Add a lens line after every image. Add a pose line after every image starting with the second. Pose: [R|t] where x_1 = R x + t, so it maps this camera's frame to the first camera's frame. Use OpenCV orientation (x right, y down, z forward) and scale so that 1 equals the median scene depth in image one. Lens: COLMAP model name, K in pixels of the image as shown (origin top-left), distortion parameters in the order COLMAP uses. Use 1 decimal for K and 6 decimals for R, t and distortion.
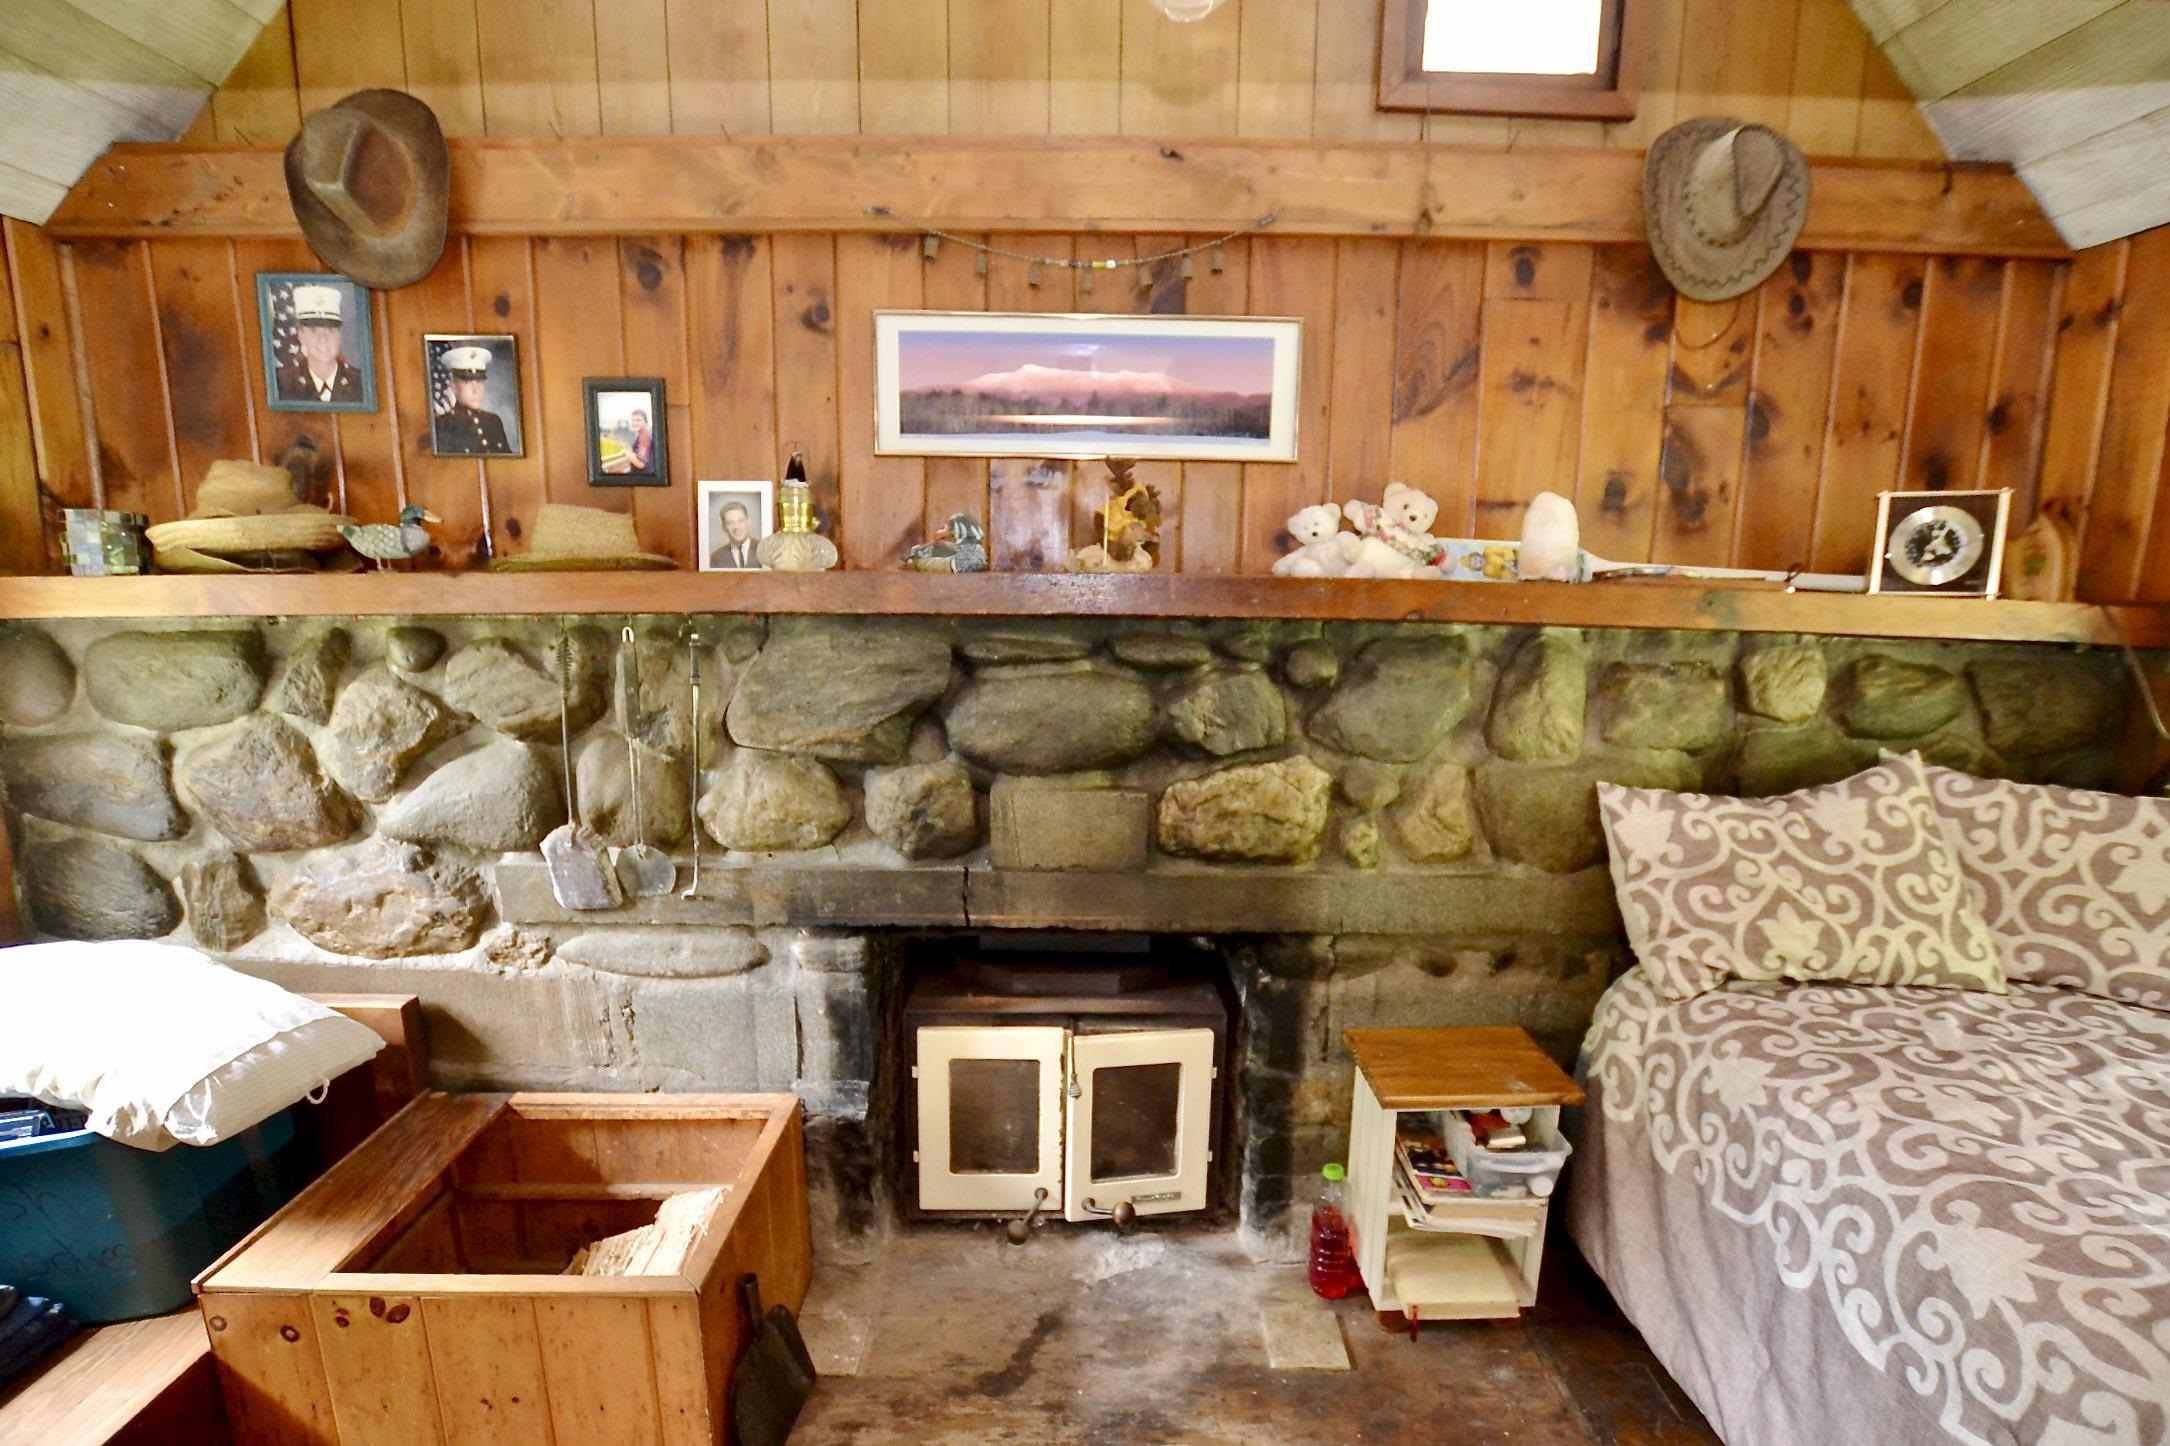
lens RADIAL K [[1016.3, 0, 1099.0], [0, 1016.3, 787.1], [0, 0, 1]] dist [-0.030837, 0.003820]
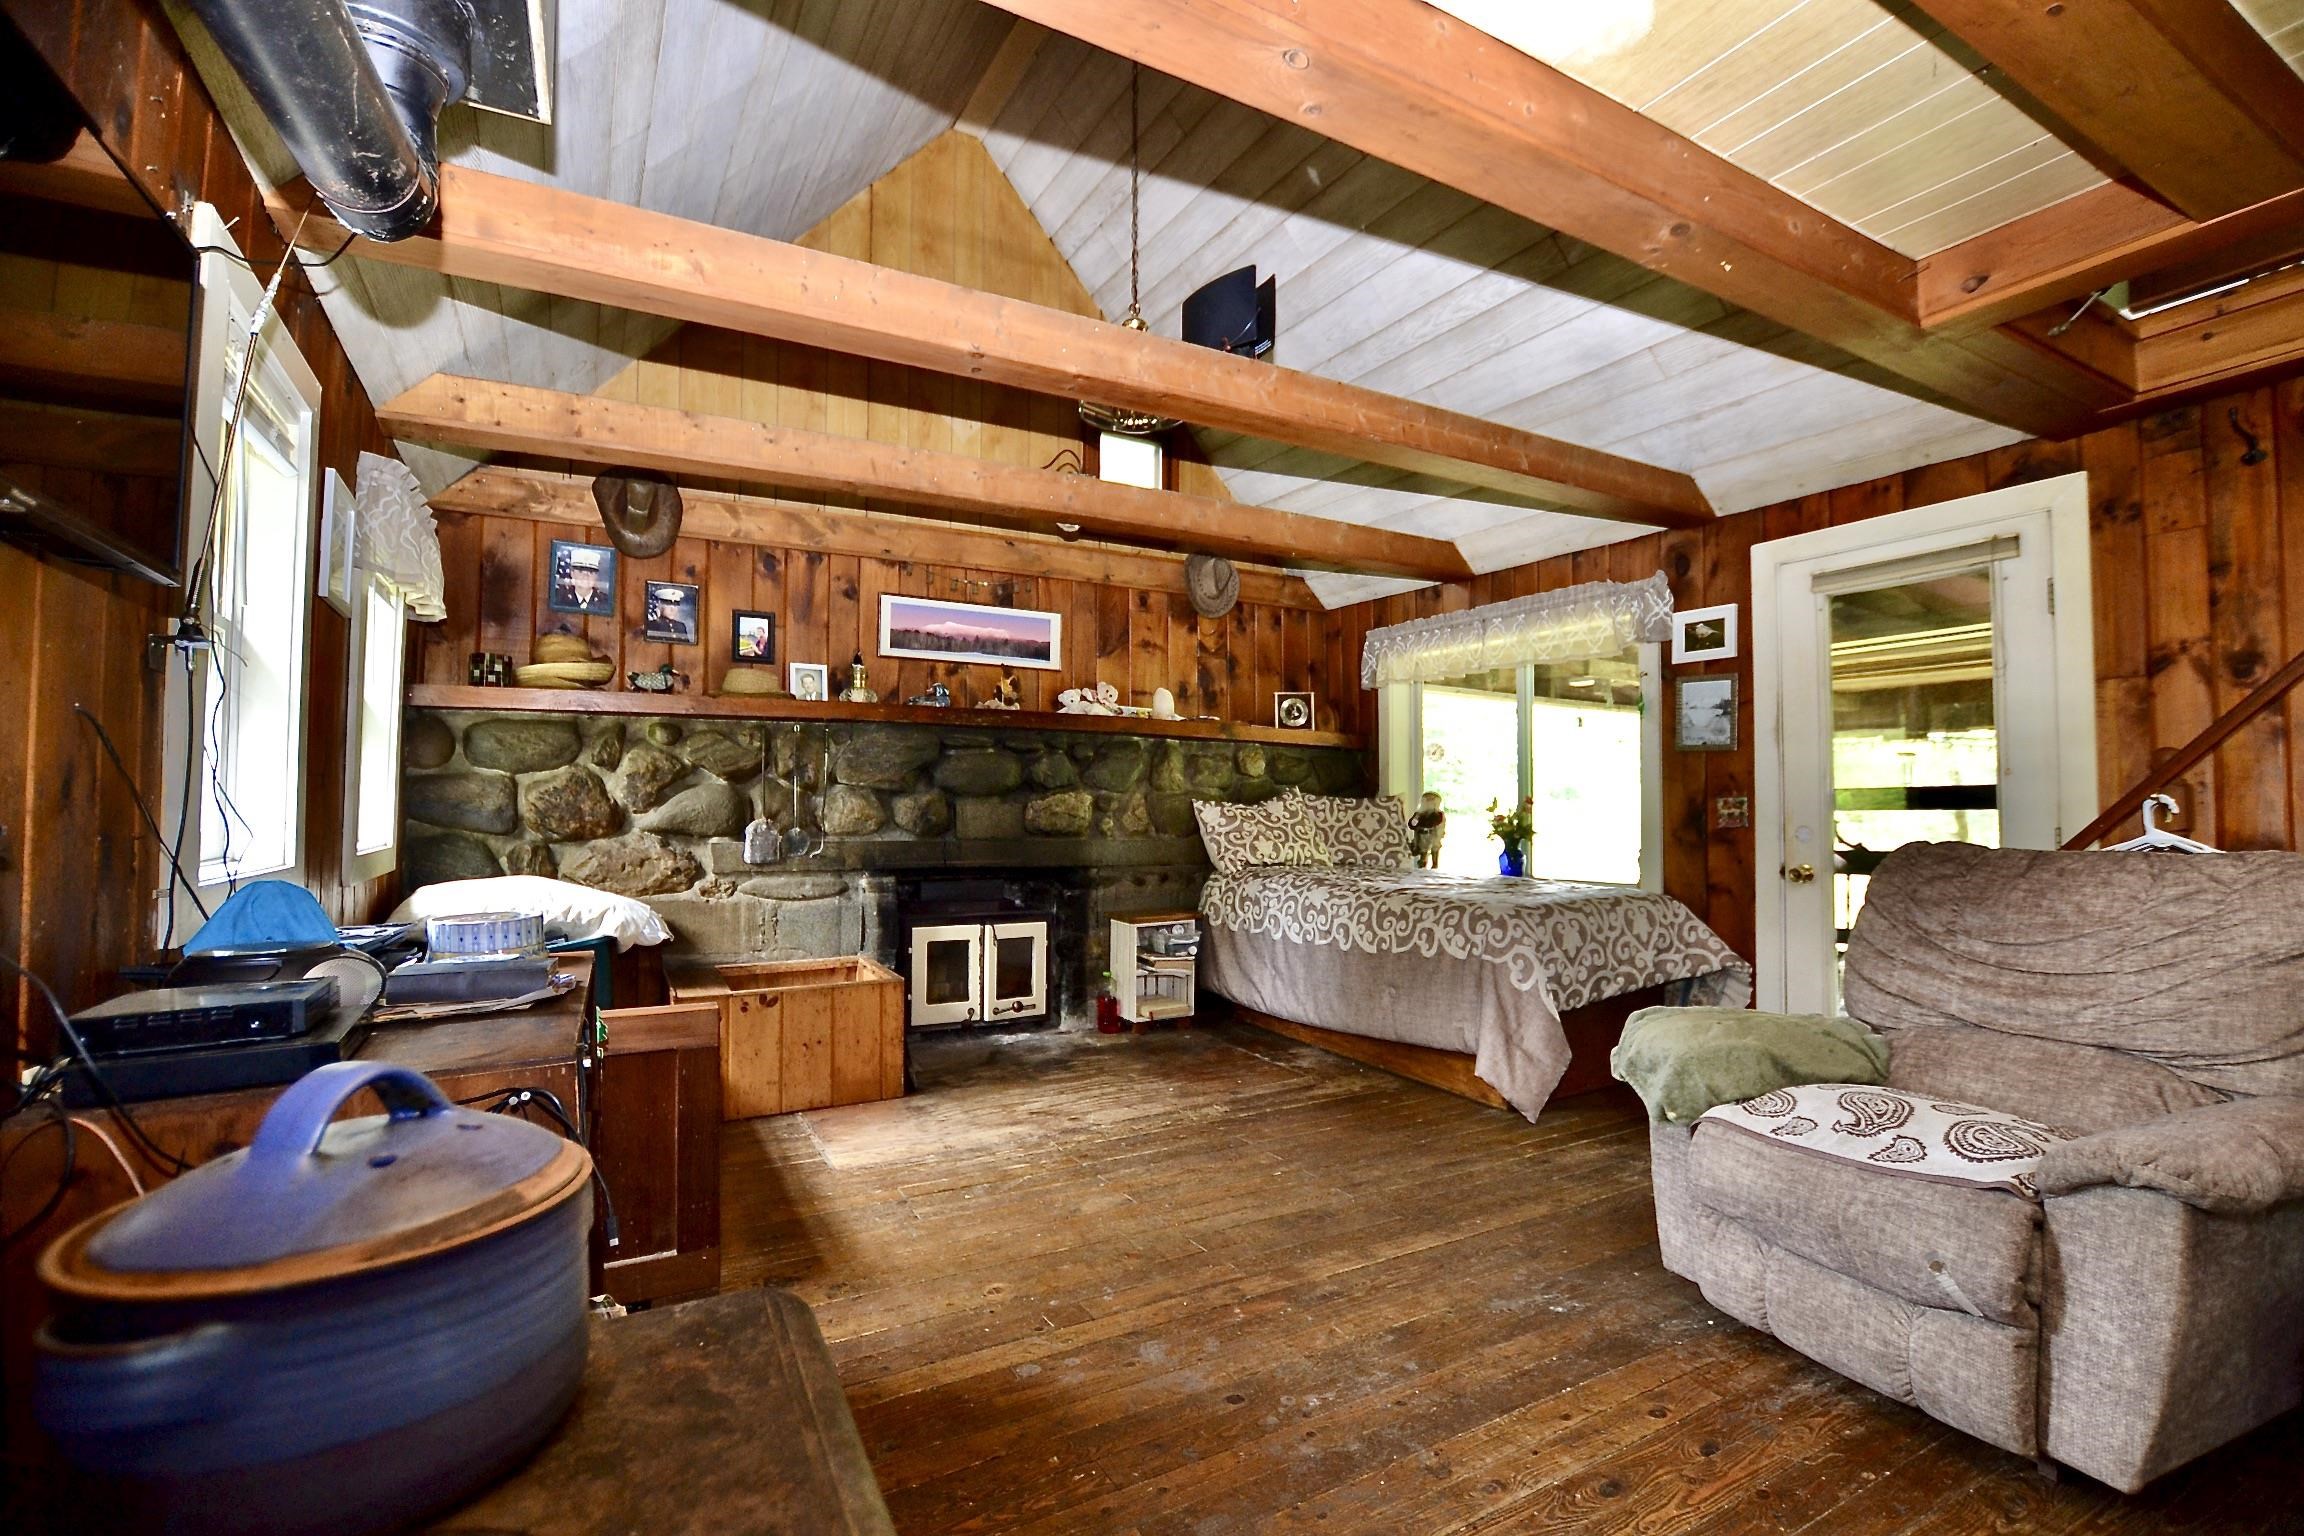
lens RADIAL K [[1020.2, 0, 1151.9], [0, 1020.2, 787.4], [0, 0, 1]] dist [-0.037993, 0.005778]
pose [[0.880496, 0.005328, 0.474024, -0.771936], [0.097425, 0.976559, -0.191941, 0.430179], [-0.463935, 0.215185, 0.859337, -1.102896]]
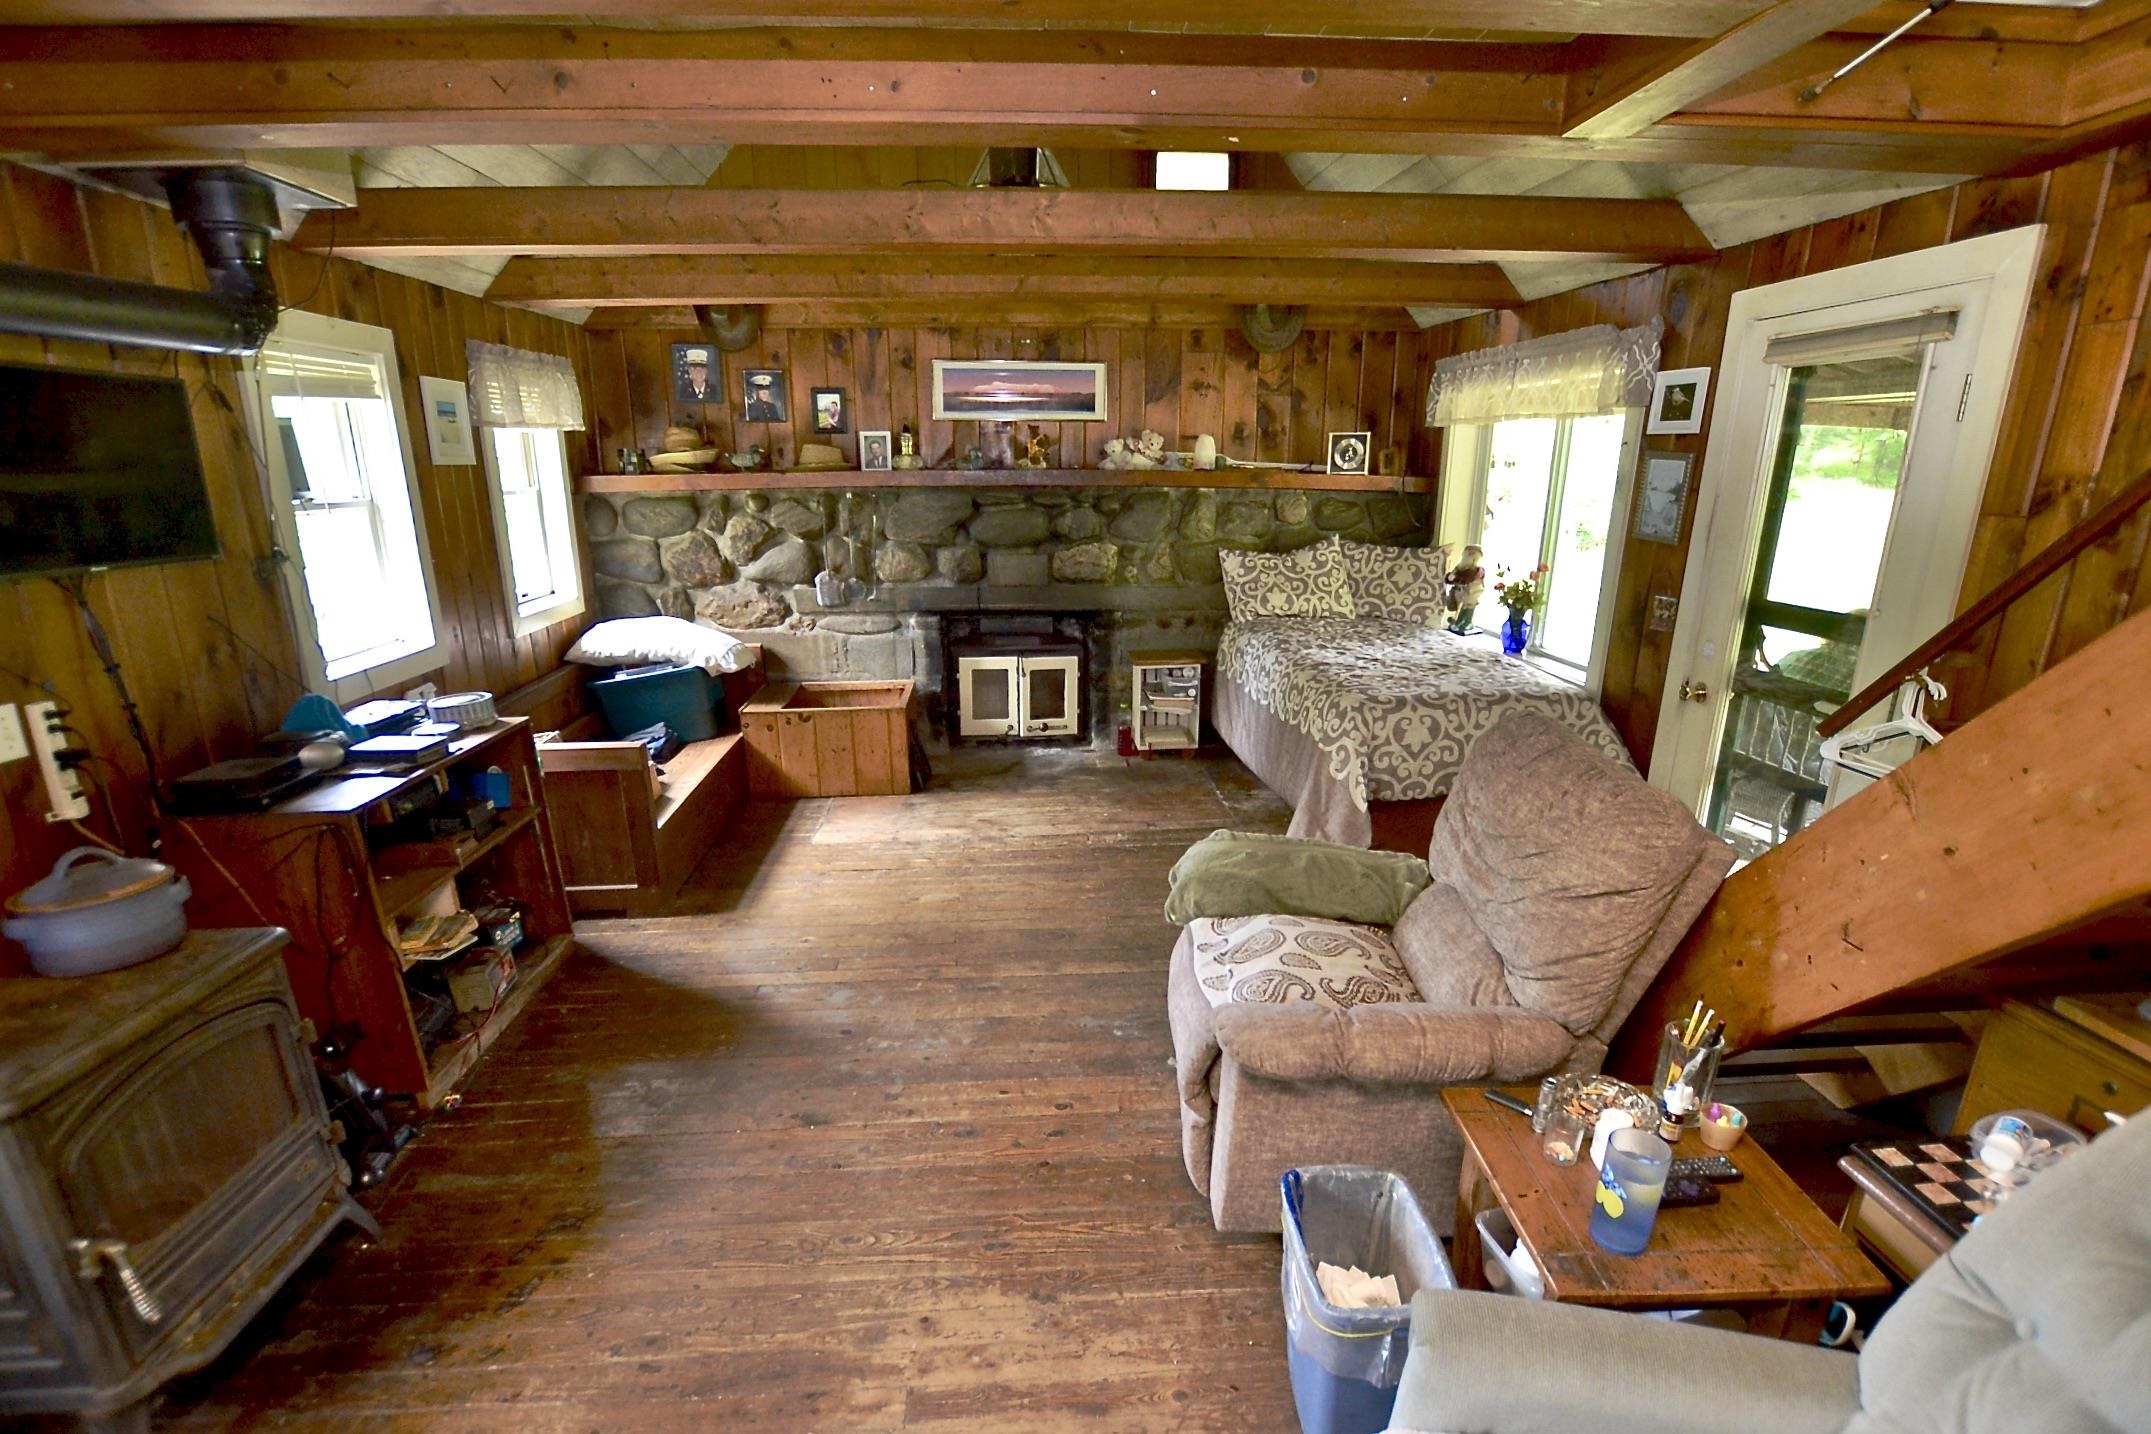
lens RADIAL K [[1029.1, 0, 1083.7], [0, 1029.1, 794.5], [0, 0, 1]] dist [-0.035508, 0.005474]
pose [[0.998340, -0.027682, 0.050509, -0.010640], [0.021568, 0.992802, 0.117807, 0.301272], [-0.053406, -0.116522, 0.991751, -1.663834]]
